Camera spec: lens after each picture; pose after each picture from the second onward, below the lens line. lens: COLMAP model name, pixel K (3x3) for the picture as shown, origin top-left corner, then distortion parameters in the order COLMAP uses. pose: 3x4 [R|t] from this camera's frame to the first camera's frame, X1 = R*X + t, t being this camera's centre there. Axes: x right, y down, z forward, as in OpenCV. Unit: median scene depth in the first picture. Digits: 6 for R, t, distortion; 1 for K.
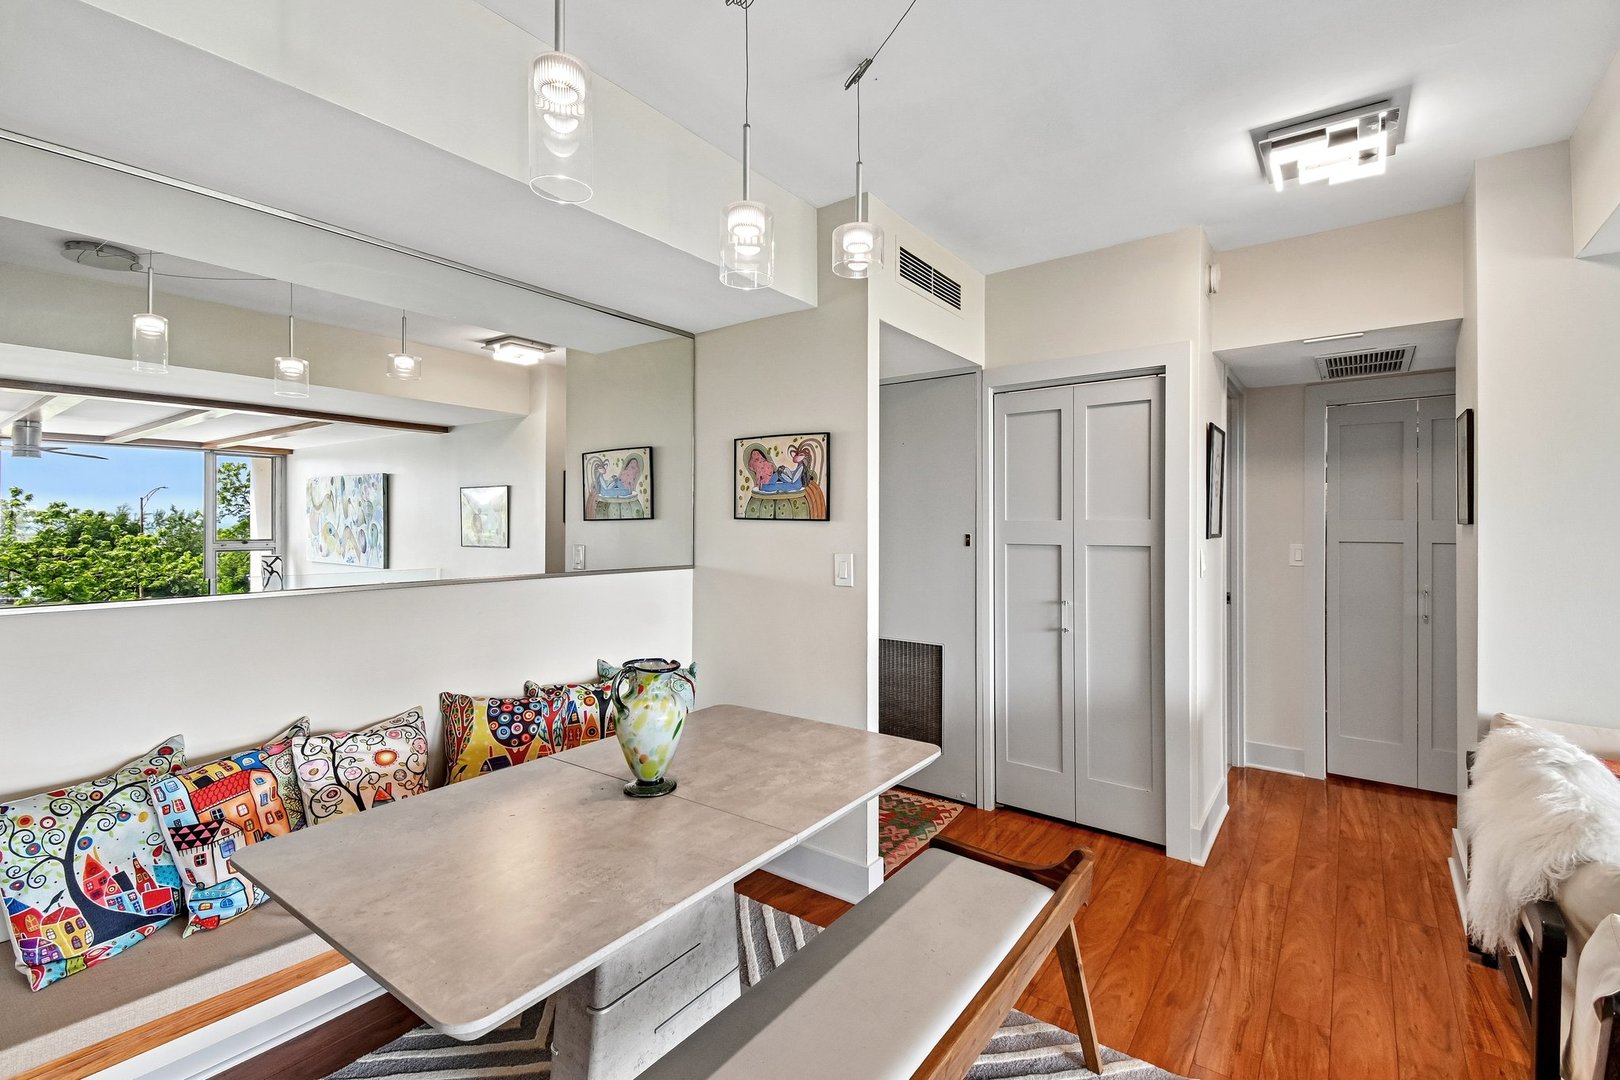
lens RADIAL K [[737.9, 0, 791.7], [0, 737.9, 509.1], [0, 0, 1]] dist [0.041618, -0.008270]
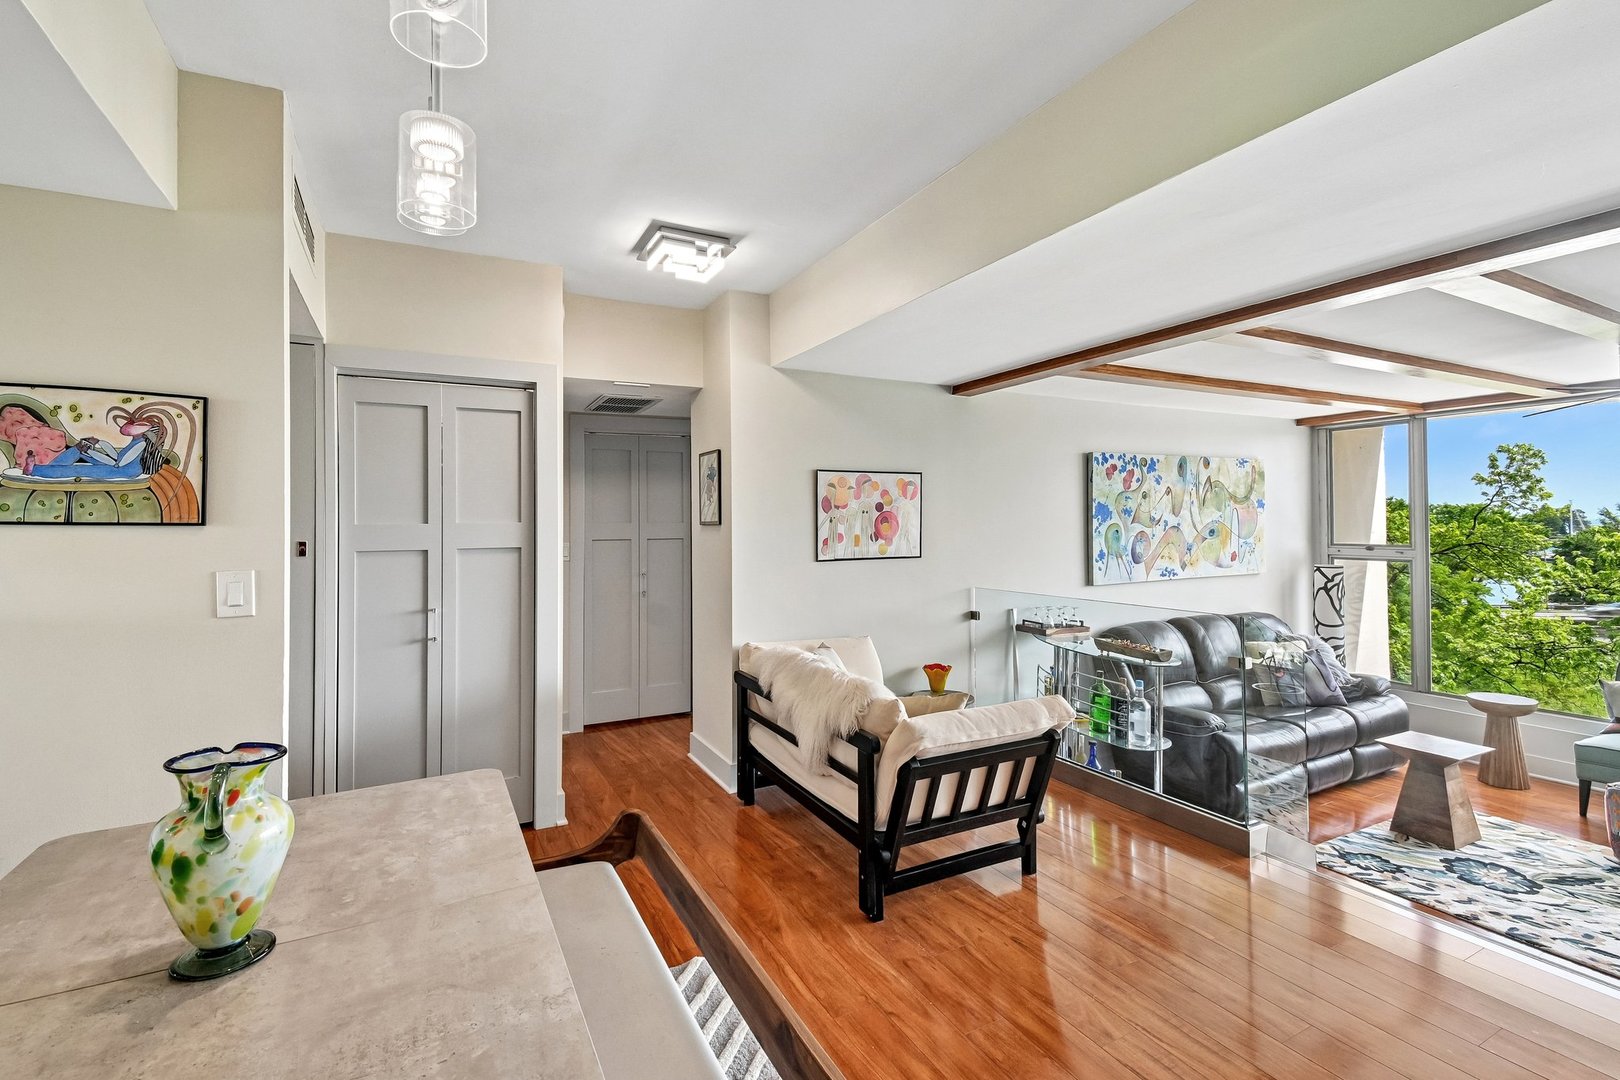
lens RADIAL K [[737.9, 0, 819.4], [0, 737.9, 504.2], [0, 0, 1]] dist [0.041618, -0.008270]
pose [[0.423453, 0.022105, 0.905648, -0.346941], [-0.011036, 0.999754, -0.019242, 0.003435], [-0.905851, -0.001847, 0.423593, 0.174407]]
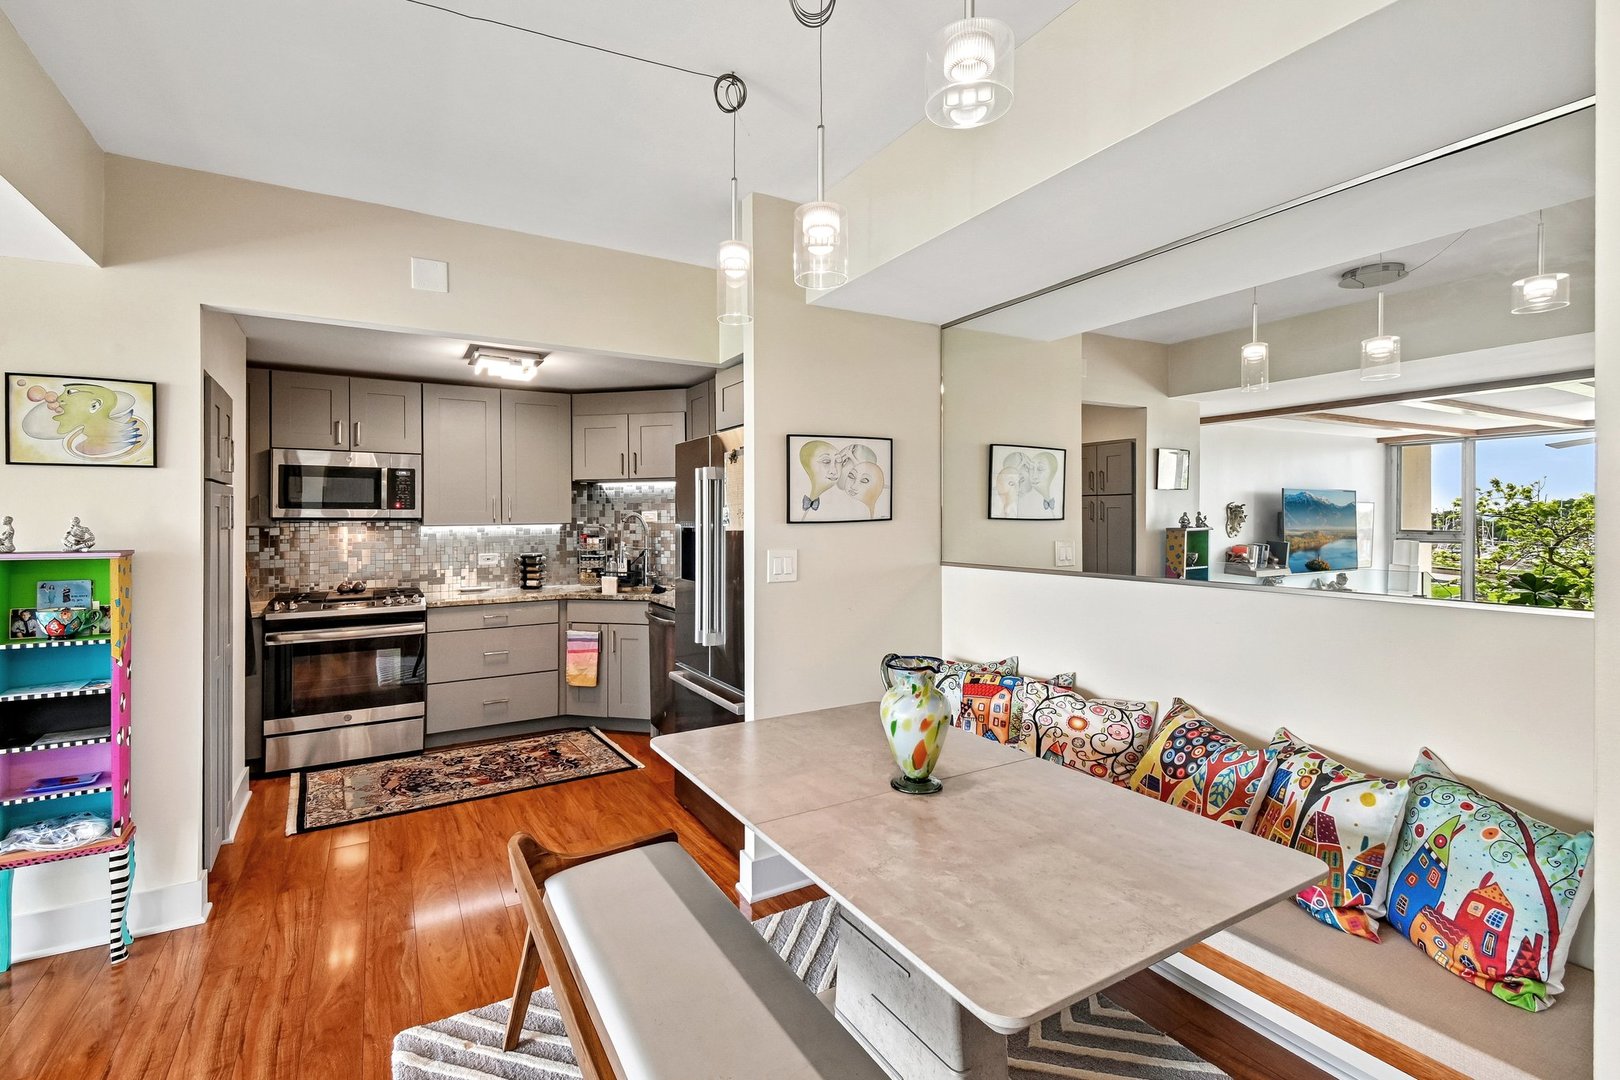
lens RADIAL K [[737.9, 0, 829.4], [0, 737.9, 516.3], [0, 0, 1]] dist [0.041618, -0.008270]
pose [[-0.361333, 0.002677, -0.932433, 0.486561], [0.024380, 0.999681, -0.006578, 0.007026], [0.932118, -0.025109, -0.361283, 0.776993]]
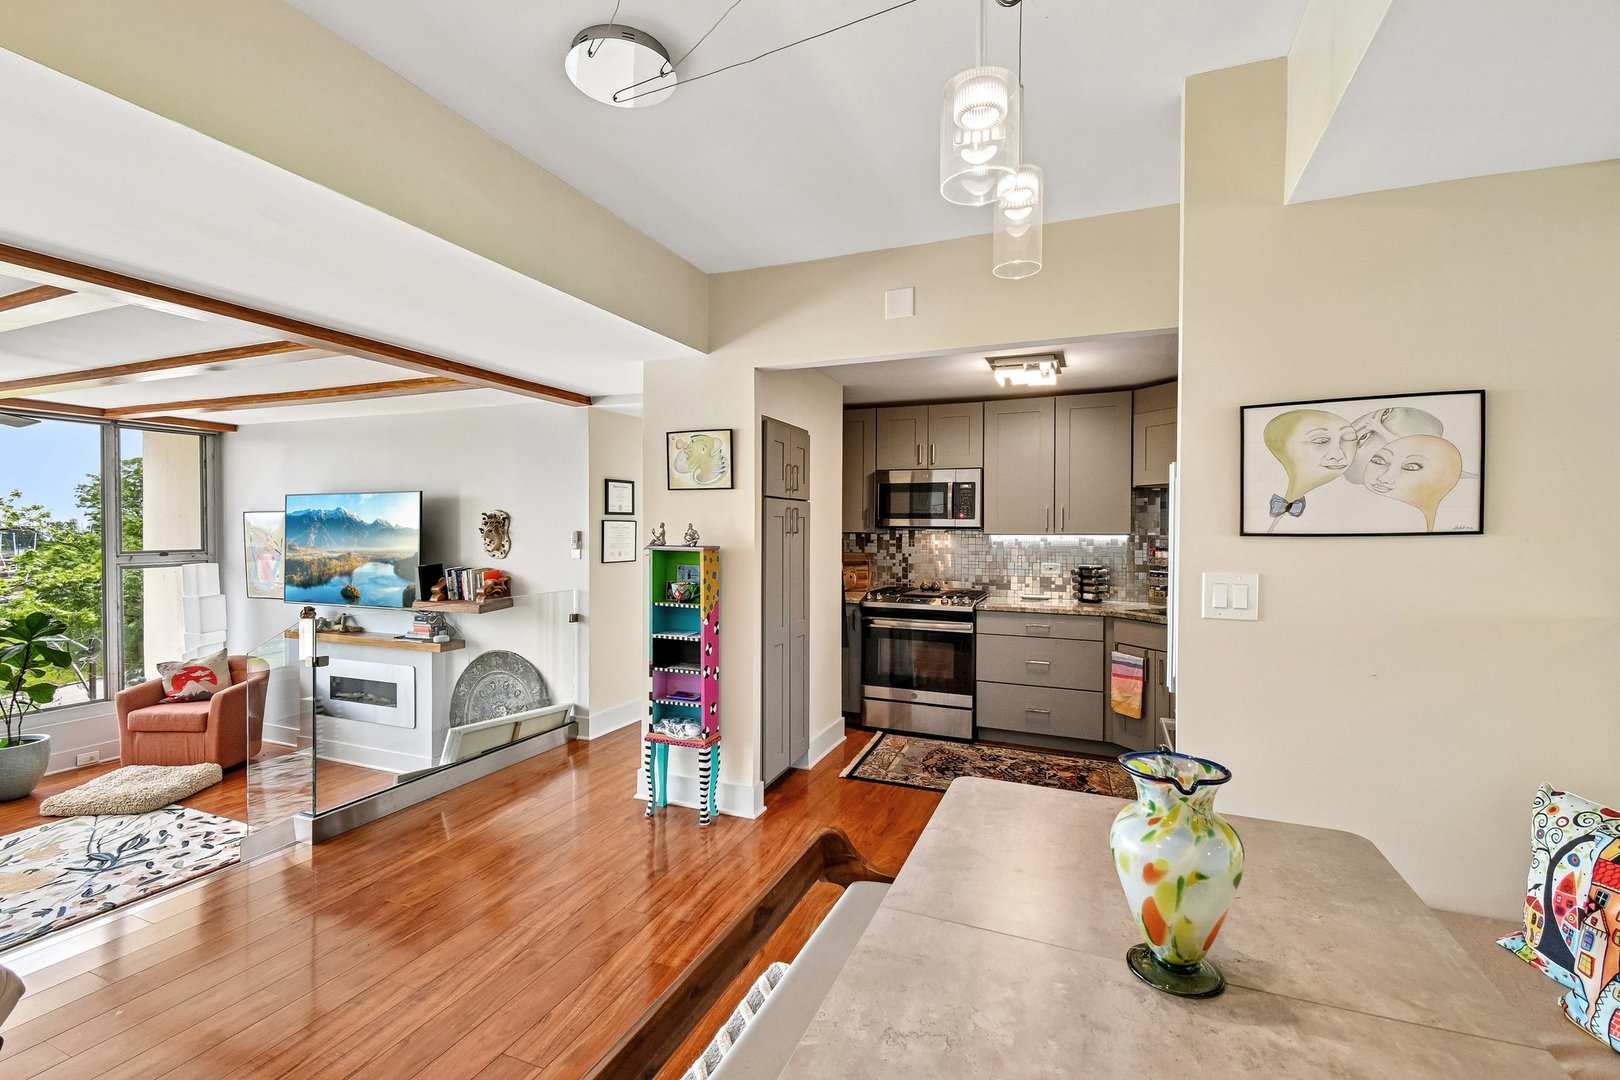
lens RADIAL K [[737.9, 0, 801.5], [0, 737.9, 540.4], [0, 0, 1]] dist [0.041618, -0.008270]
pose [[-0.966306, 0.000961, -0.257393, 0.160978], [0.001786, 0.999994, -0.002971, 0.014134], [0.257388, -0.003331, -0.966302, 0.931964]]
